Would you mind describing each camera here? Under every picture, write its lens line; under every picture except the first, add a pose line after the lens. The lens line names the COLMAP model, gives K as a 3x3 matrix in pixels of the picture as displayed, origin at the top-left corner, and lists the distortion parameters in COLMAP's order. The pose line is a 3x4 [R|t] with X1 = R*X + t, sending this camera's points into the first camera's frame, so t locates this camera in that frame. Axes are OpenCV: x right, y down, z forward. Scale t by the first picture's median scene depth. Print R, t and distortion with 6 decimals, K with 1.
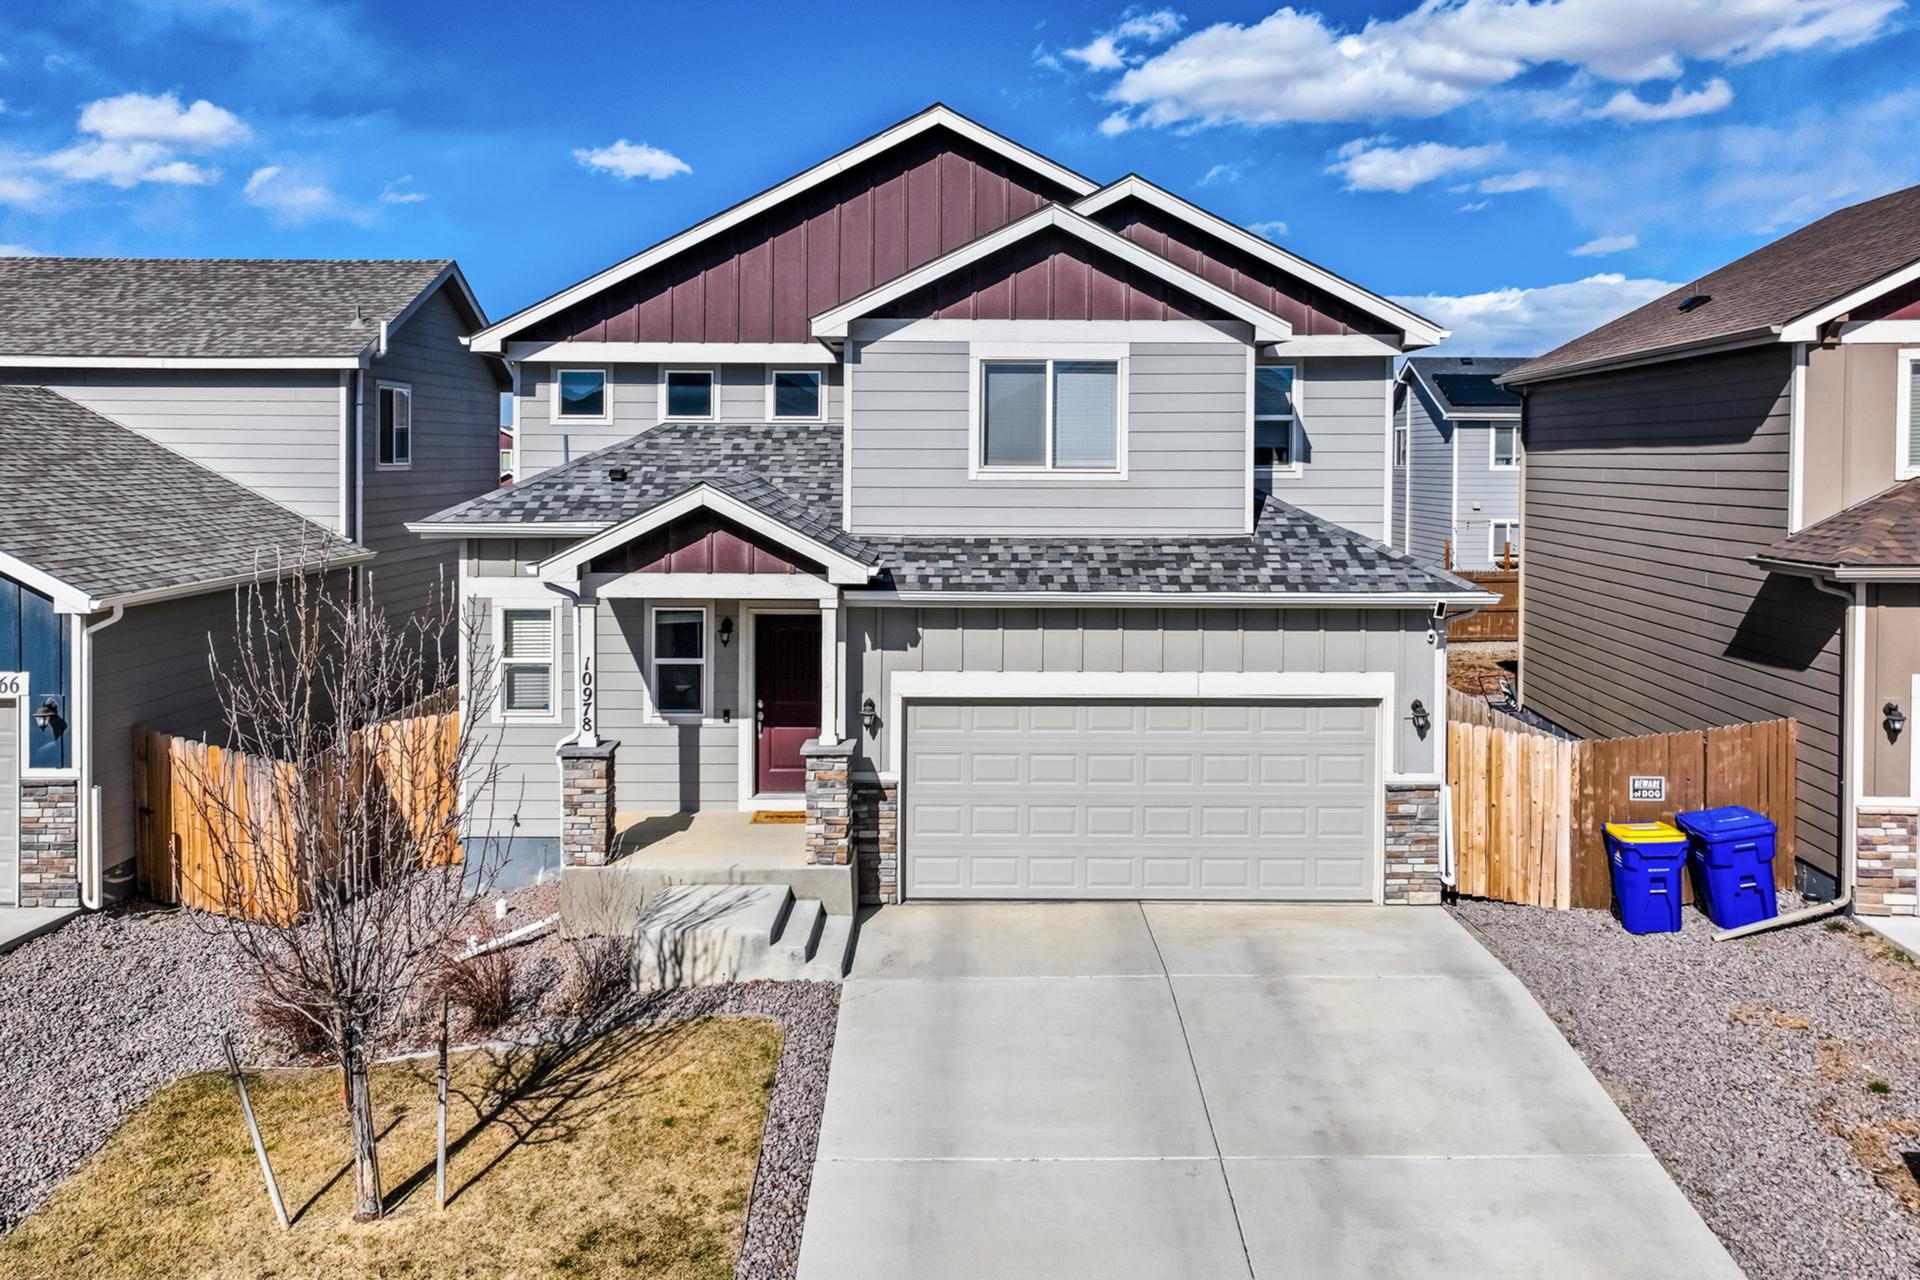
lens RADIAL K [[1405.2, 0, 984.4], [0, 1405.2, 469.5], [0, 0, 1]] dist [0.000764, -0.002020]
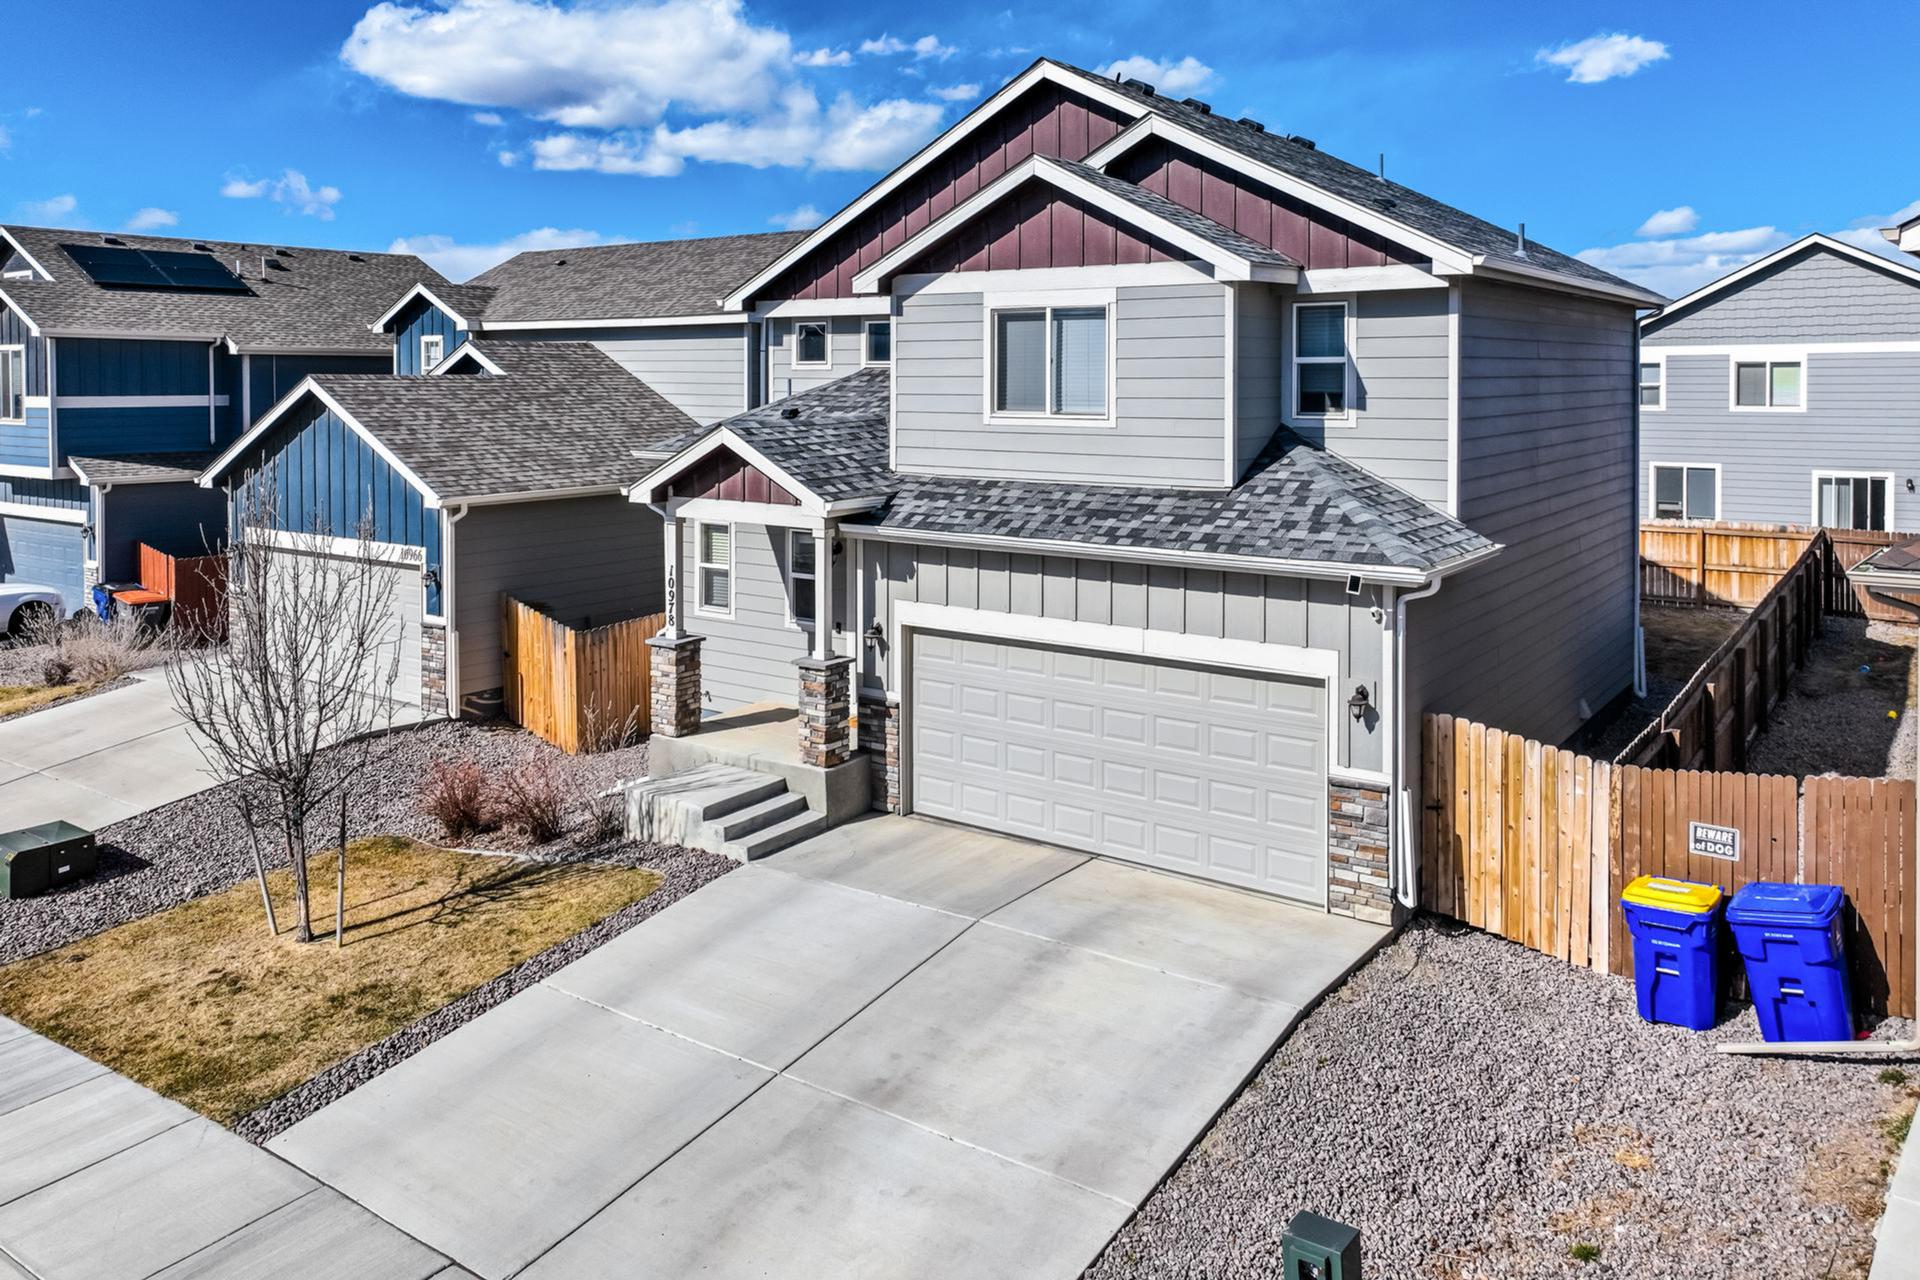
lens RADIAL K [[1410.5, 0, 961.3], [0, 1410.5, 386.5], [0, 0, 1]] dist [0.000424, -0.001571]
pose [[0.815597, 0.001143, -0.578619, 0.594431], [-0.002376, 0.999996, -0.001373, -0.019745], [0.578615, 0.002494, 0.815597, 0.135852]]
